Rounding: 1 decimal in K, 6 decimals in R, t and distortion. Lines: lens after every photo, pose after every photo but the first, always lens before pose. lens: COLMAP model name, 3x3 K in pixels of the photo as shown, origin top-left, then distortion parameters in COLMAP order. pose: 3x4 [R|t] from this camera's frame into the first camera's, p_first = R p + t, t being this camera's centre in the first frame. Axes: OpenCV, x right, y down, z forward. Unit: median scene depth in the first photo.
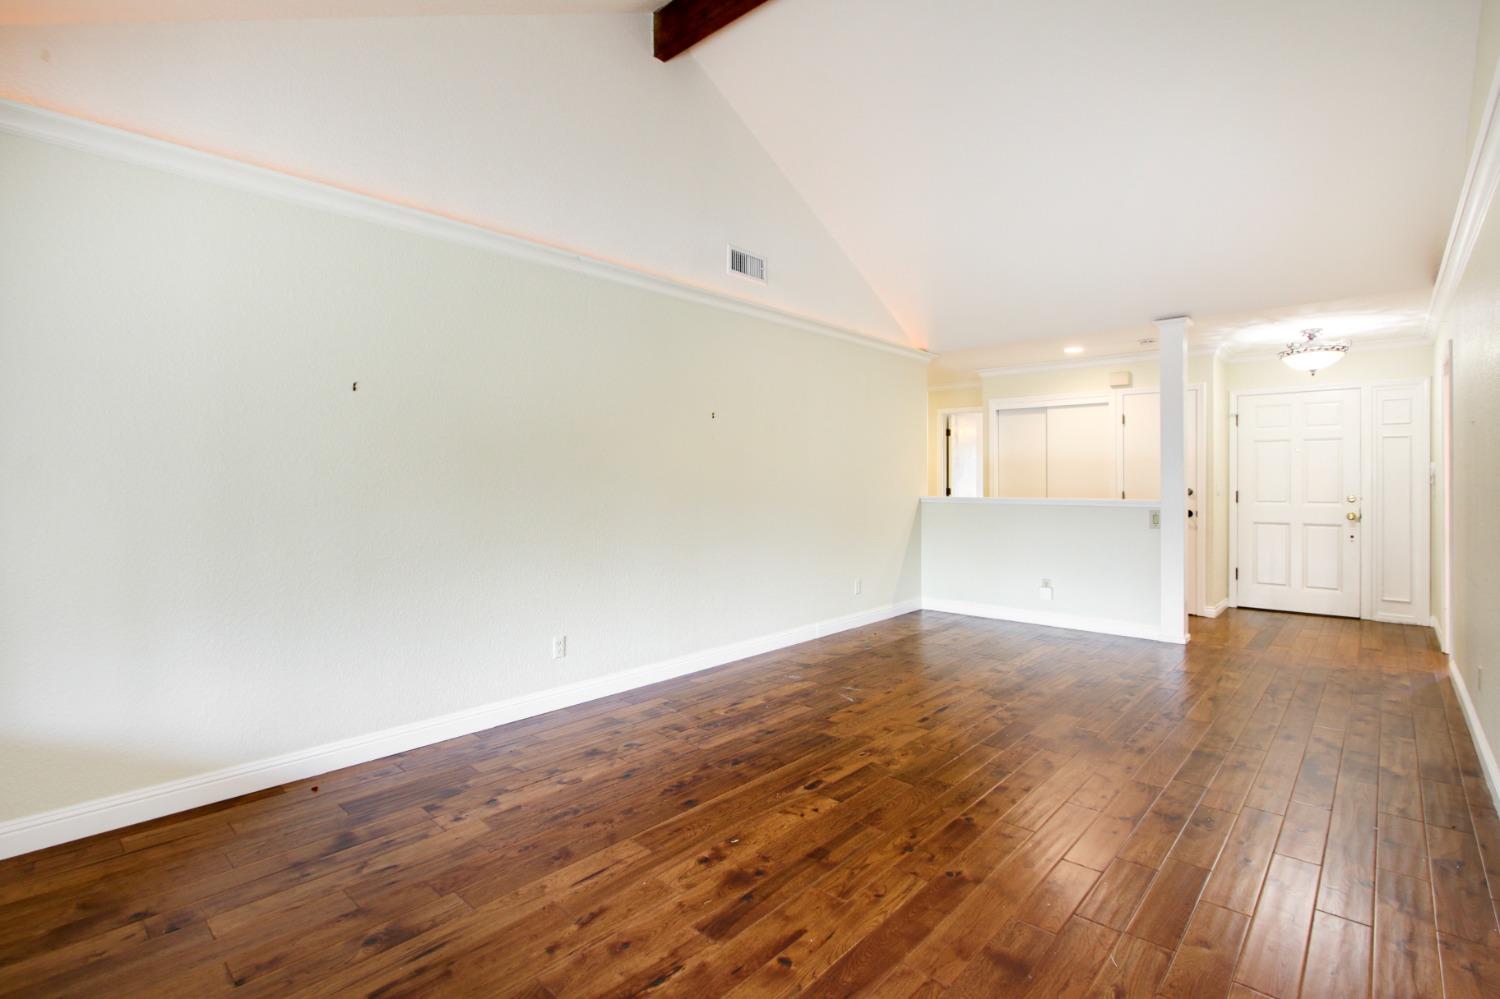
lens RADIAL K [[705.2, 0, 759.3], [0, 705.2, 489.3], [0, 0, 1]] dist [-0.005972, -0.000136]
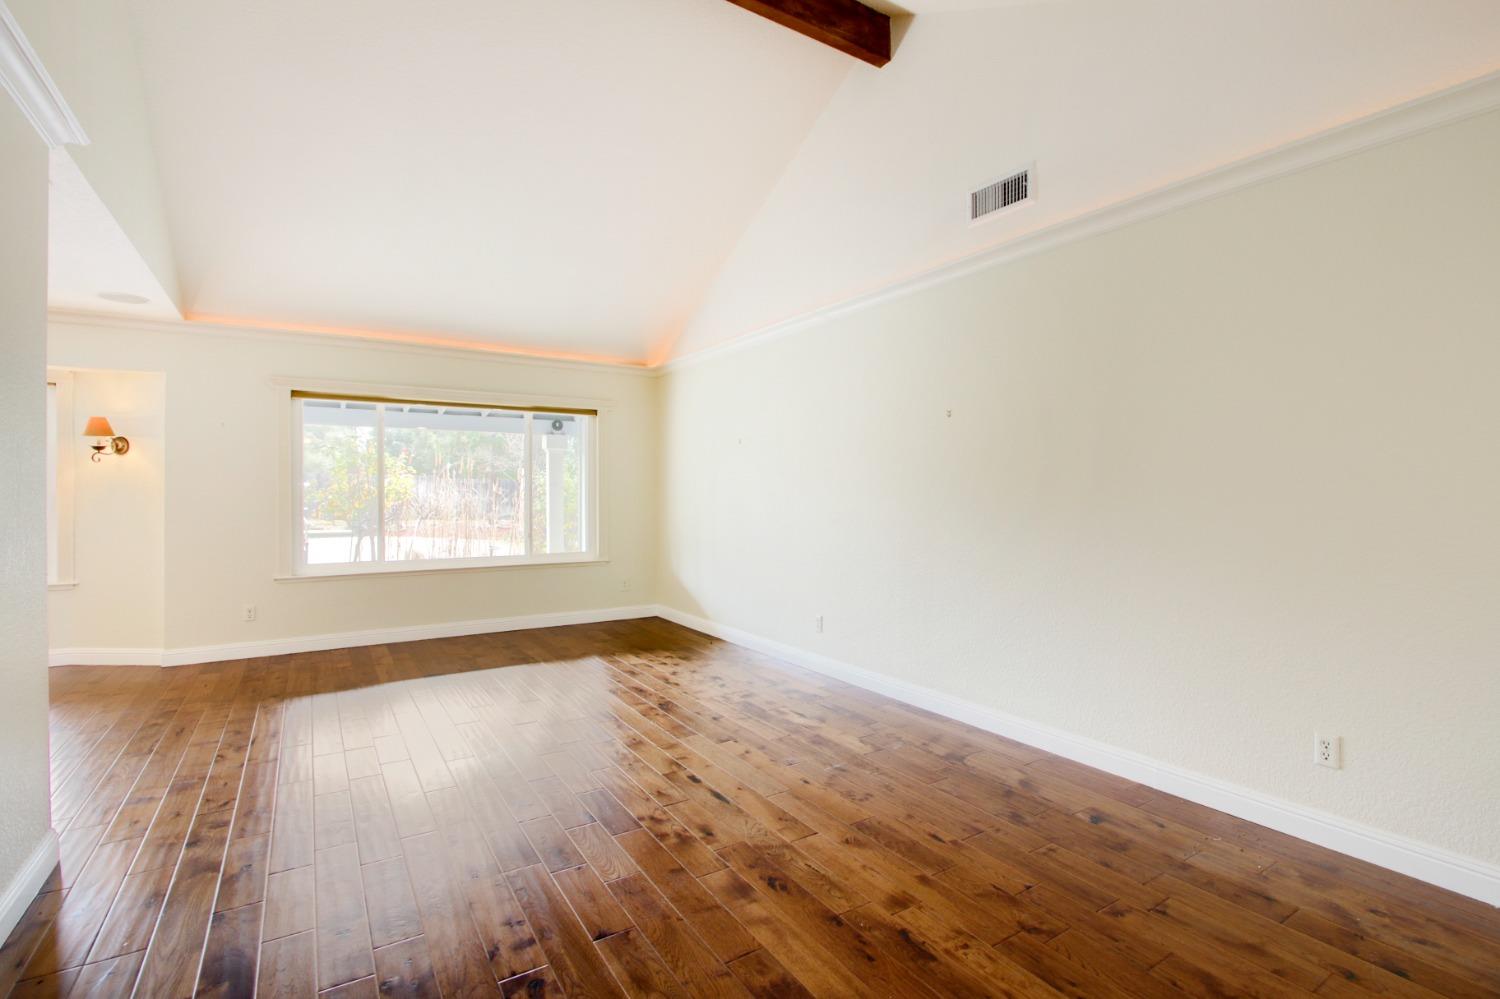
lens RADIAL K [[705.2, 0, 759.5], [0, 705.2, 501.2], [0, 0, 1]] dist [-0.005972, -0.000136]
pose [[-0.270769, 0.008963, -0.962603, 0.991499], [-0.005683, 0.999924, 0.010909, -0.011337], [0.962628, 0.008424, -0.270697, 1.270058]]
